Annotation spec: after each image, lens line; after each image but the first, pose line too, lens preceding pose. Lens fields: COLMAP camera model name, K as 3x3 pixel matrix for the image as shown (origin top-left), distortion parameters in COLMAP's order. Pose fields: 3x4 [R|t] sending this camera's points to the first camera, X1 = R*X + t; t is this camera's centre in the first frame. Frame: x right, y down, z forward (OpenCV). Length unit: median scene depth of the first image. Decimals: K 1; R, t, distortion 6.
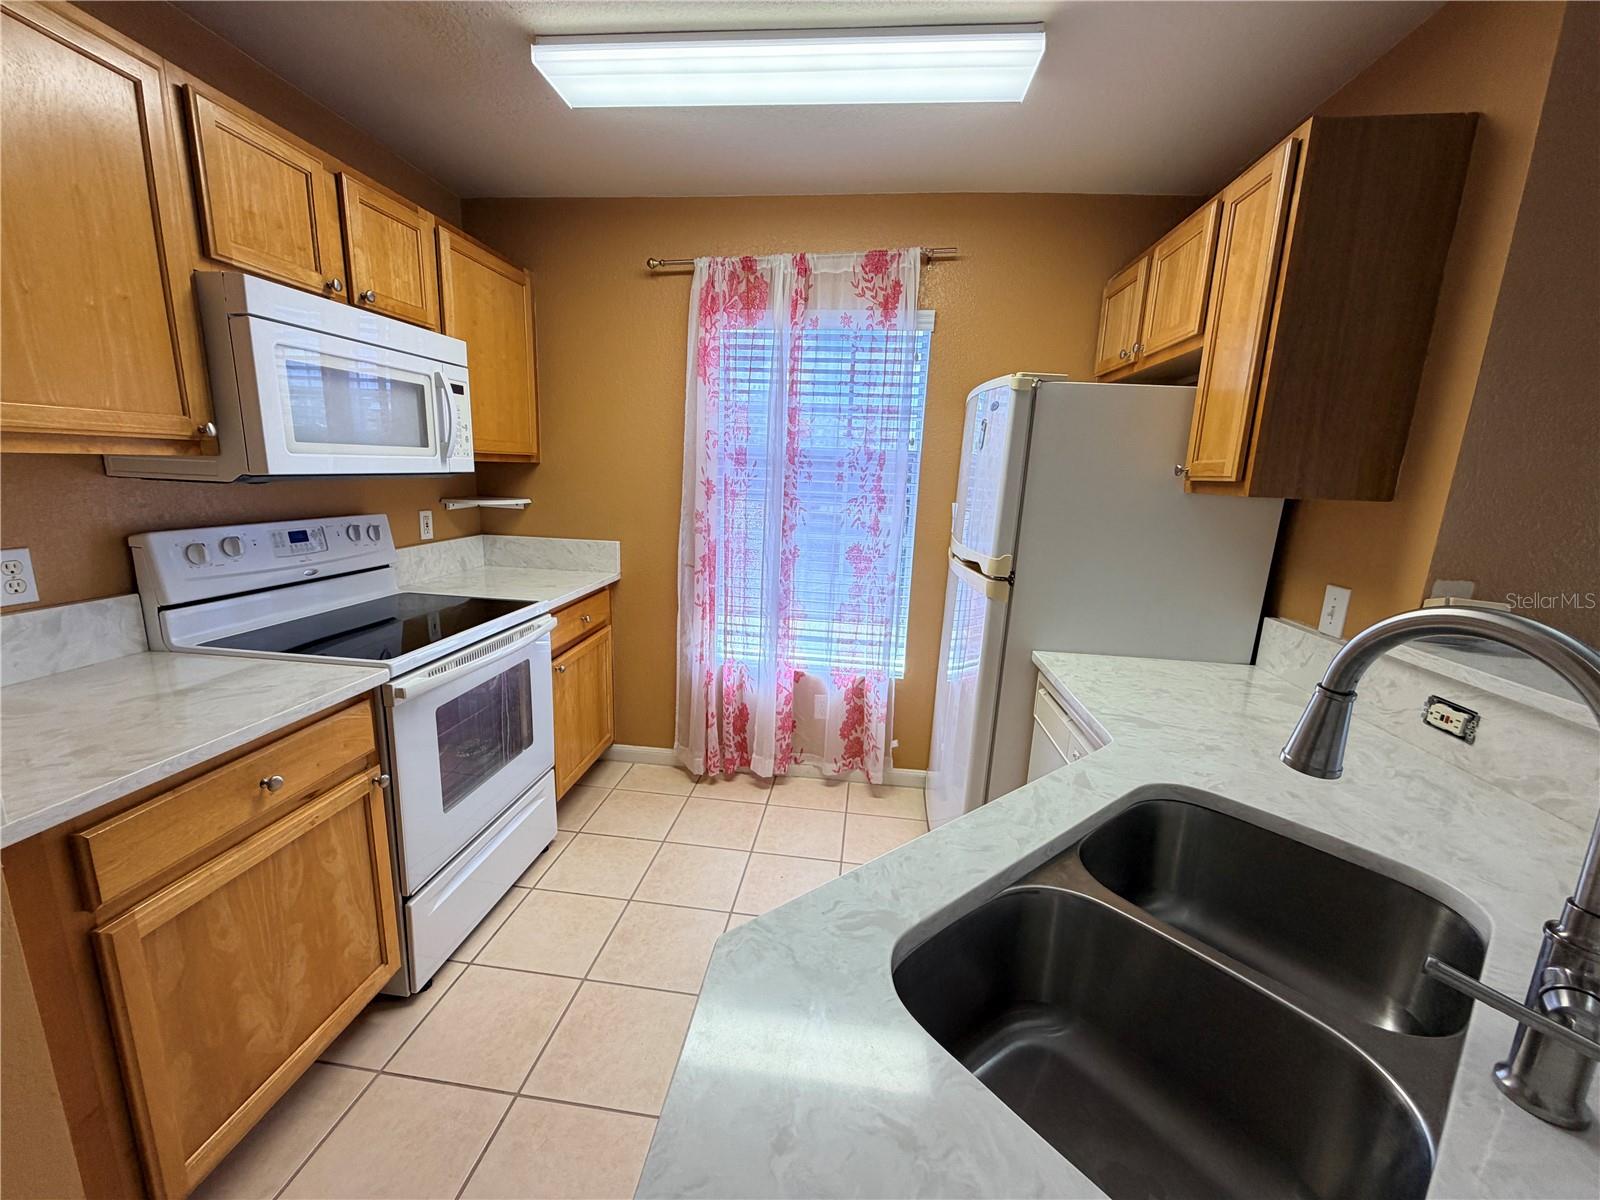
lens RADIAL K [[640.0, 0, 796.0], [0, 640.0, 601.8], [0, 0, 1]] dist [0.000802, -0.000133]
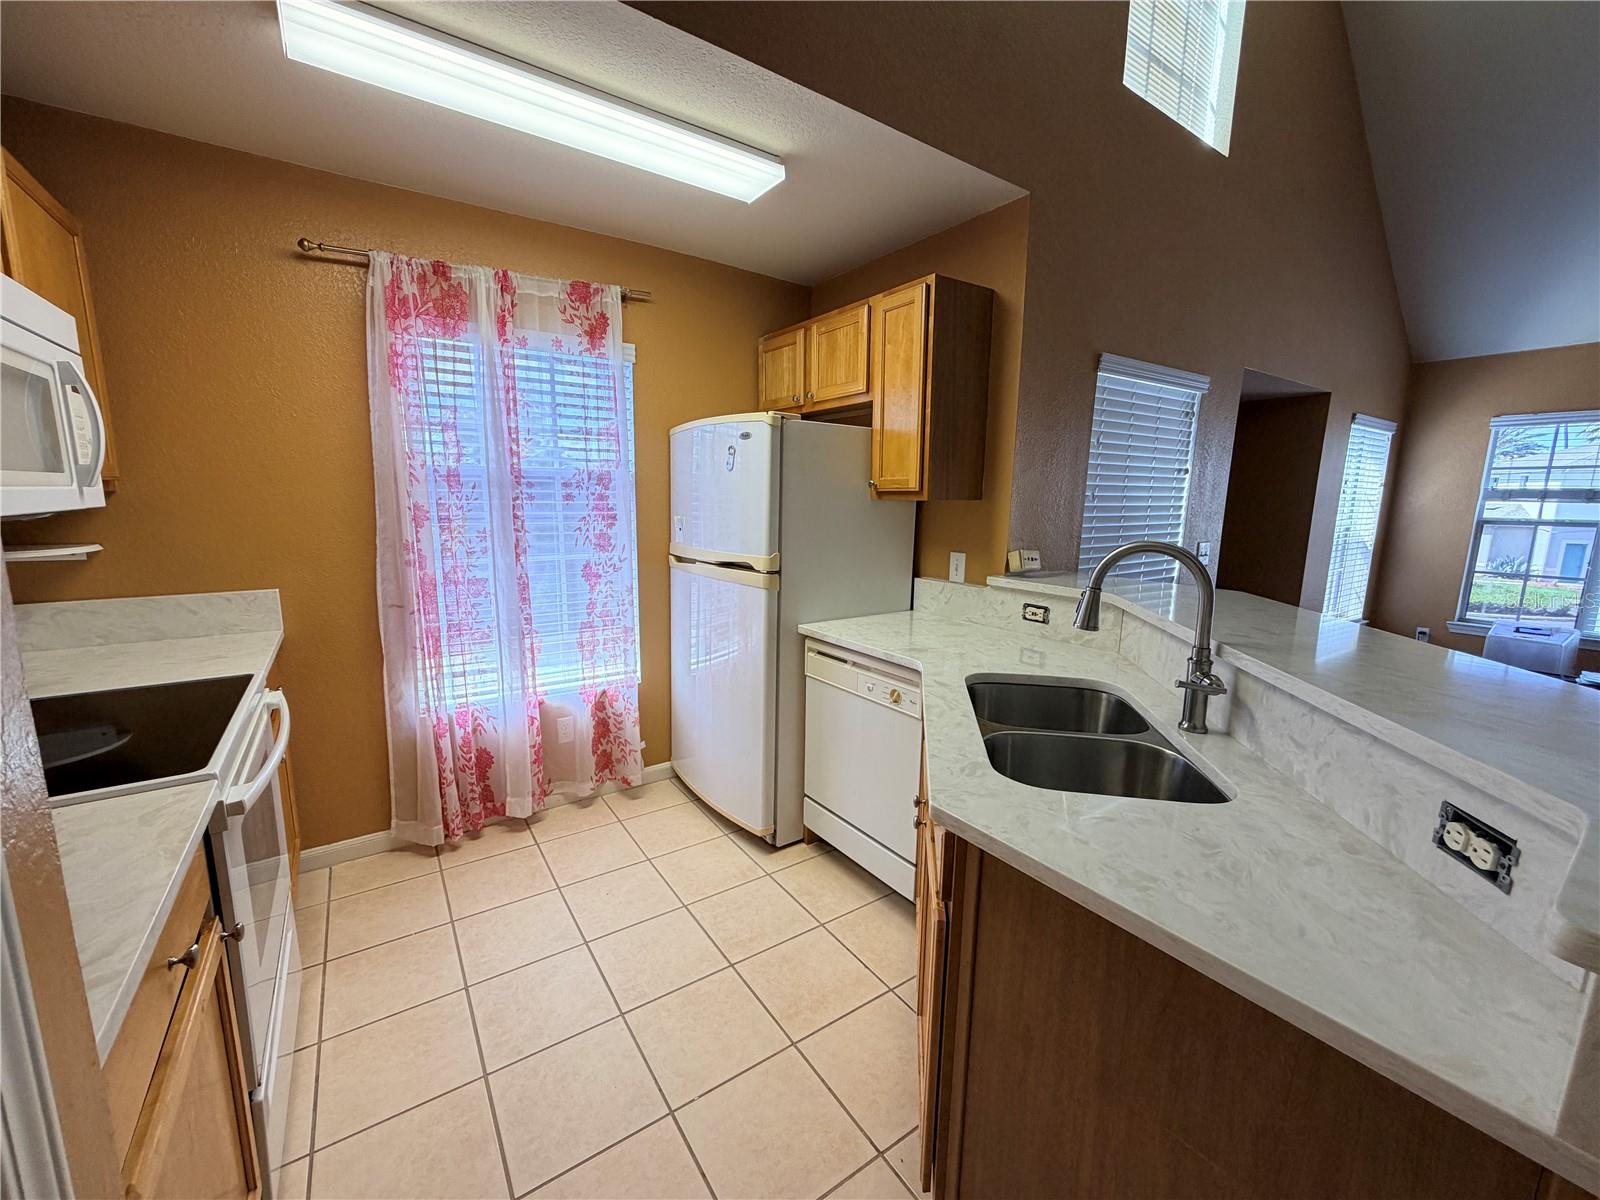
lens RADIAL K [[640.0, 0, 796.0], [0, 640.0, 601.8], [0, 0, 1]] dist [0.000802, -0.000133]
pose [[0.752614, -0.138539, 0.643723, -0.462752], [0.152837, 0.987671, 0.033871, -0.014230], [-0.640478, 0.072893, 0.764509, 0.010197]]
